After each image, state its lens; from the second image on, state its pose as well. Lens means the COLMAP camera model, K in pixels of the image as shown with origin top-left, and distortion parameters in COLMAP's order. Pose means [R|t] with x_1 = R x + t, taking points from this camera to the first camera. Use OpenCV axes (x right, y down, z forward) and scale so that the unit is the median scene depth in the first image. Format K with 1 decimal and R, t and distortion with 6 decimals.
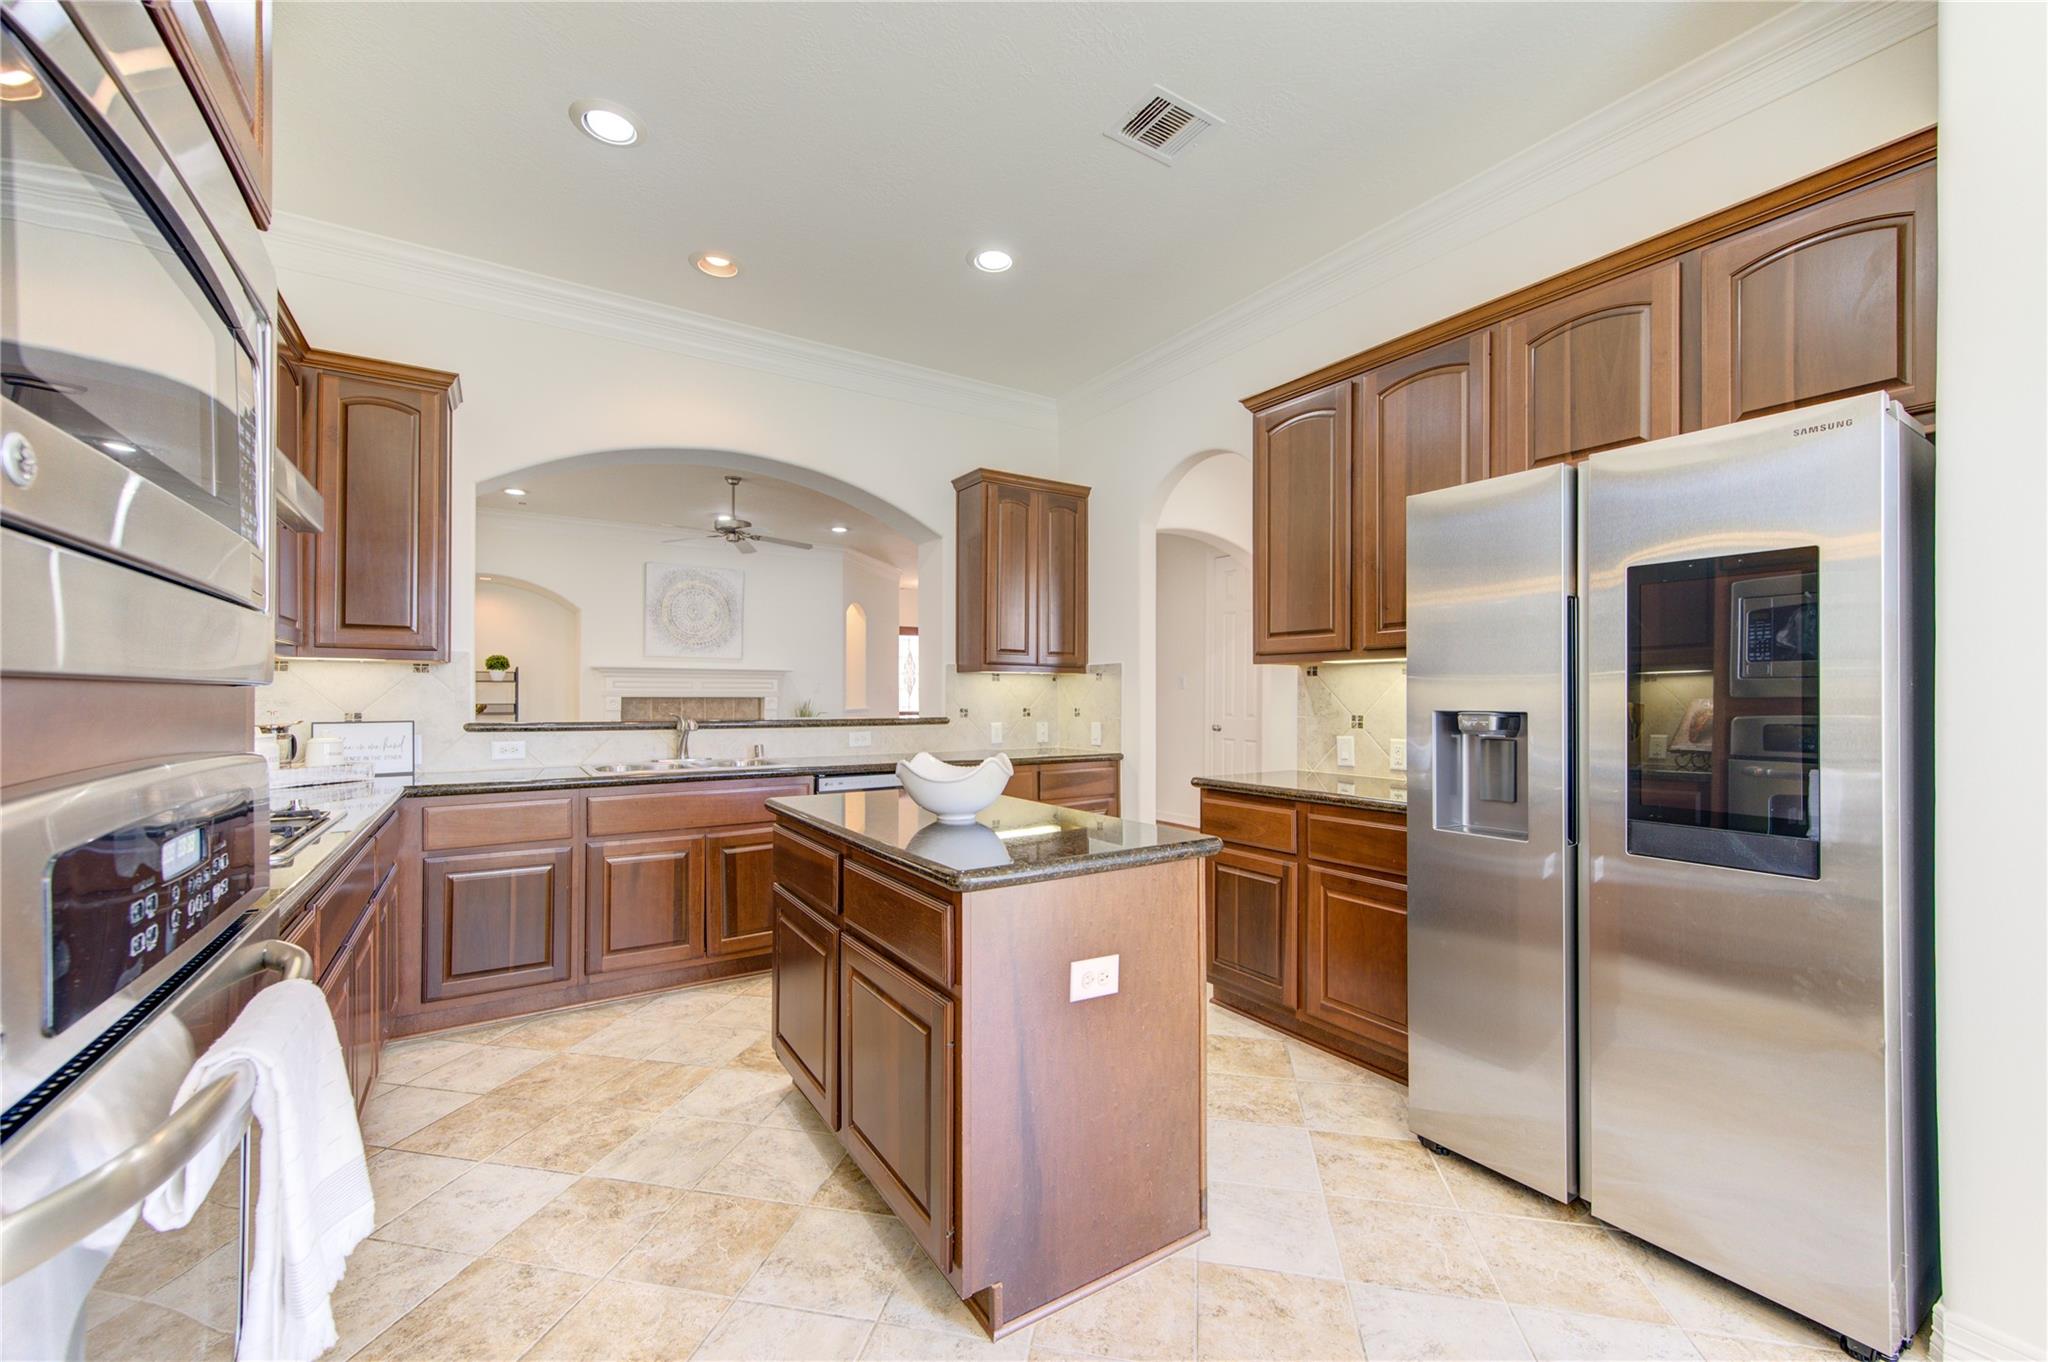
lens RADIAL K [[817.7, 0, 1045.7], [0, 817.7, 694.7], [0, 0, 1]] dist [0.002052, 0.000604]
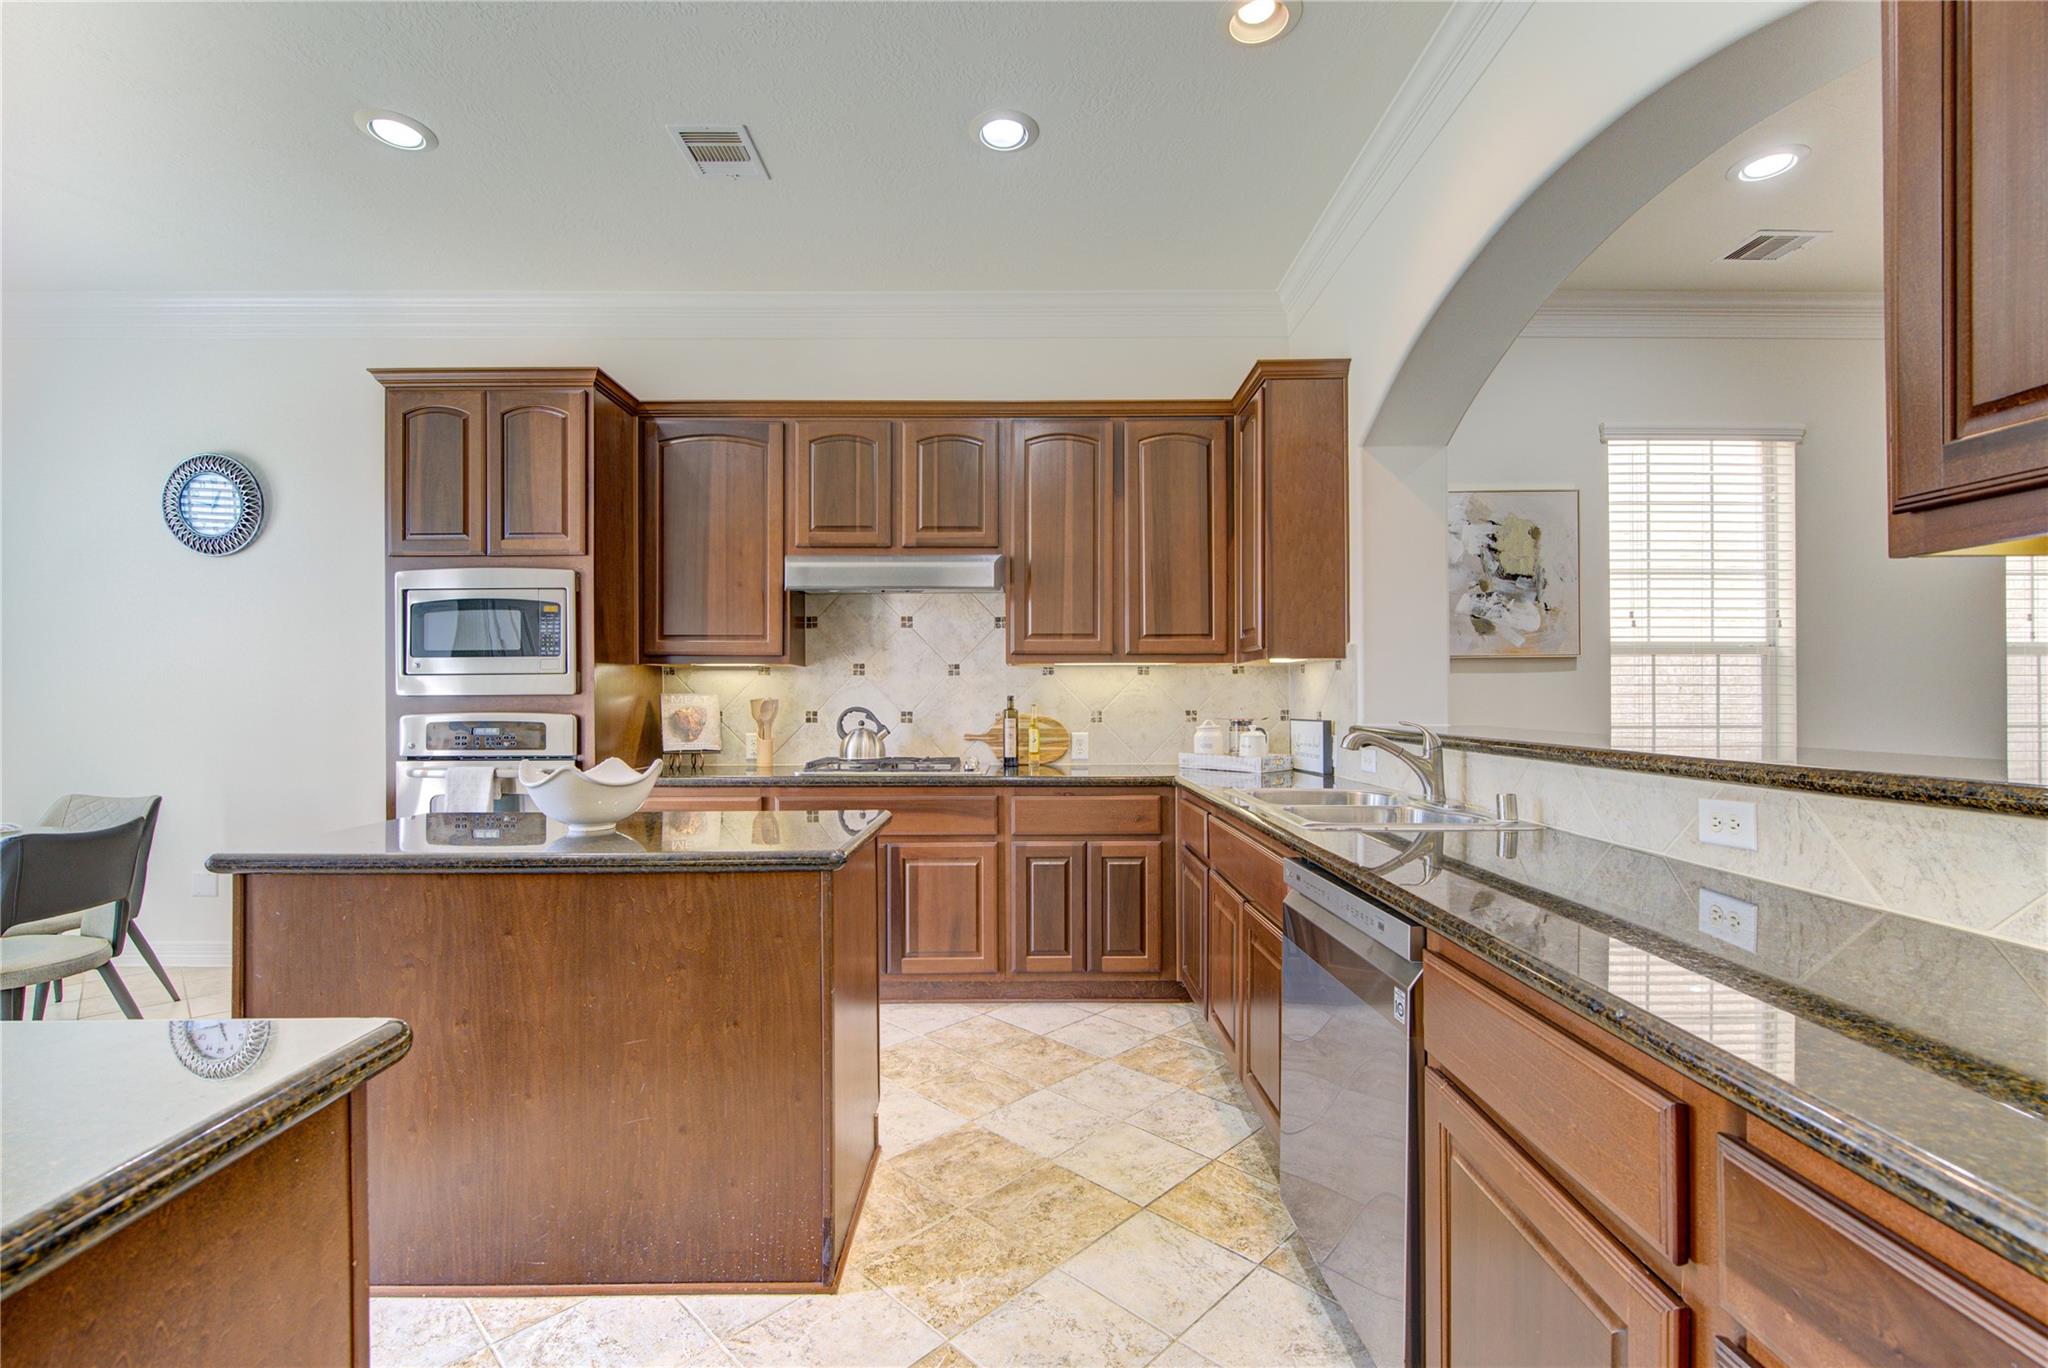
lens RADIAL K [[921.9, 0, 1063.9], [0, 921.9, 686.3], [0, 0, 1]] dist [0.001207, 0.000054]
pose [[-0.555178, -0.008971, -0.831683, 0.286164], [0.004842, 0.999890, -0.014018, 0.003994], [0.831718, -0.011810, -0.555073, 1.254349]]
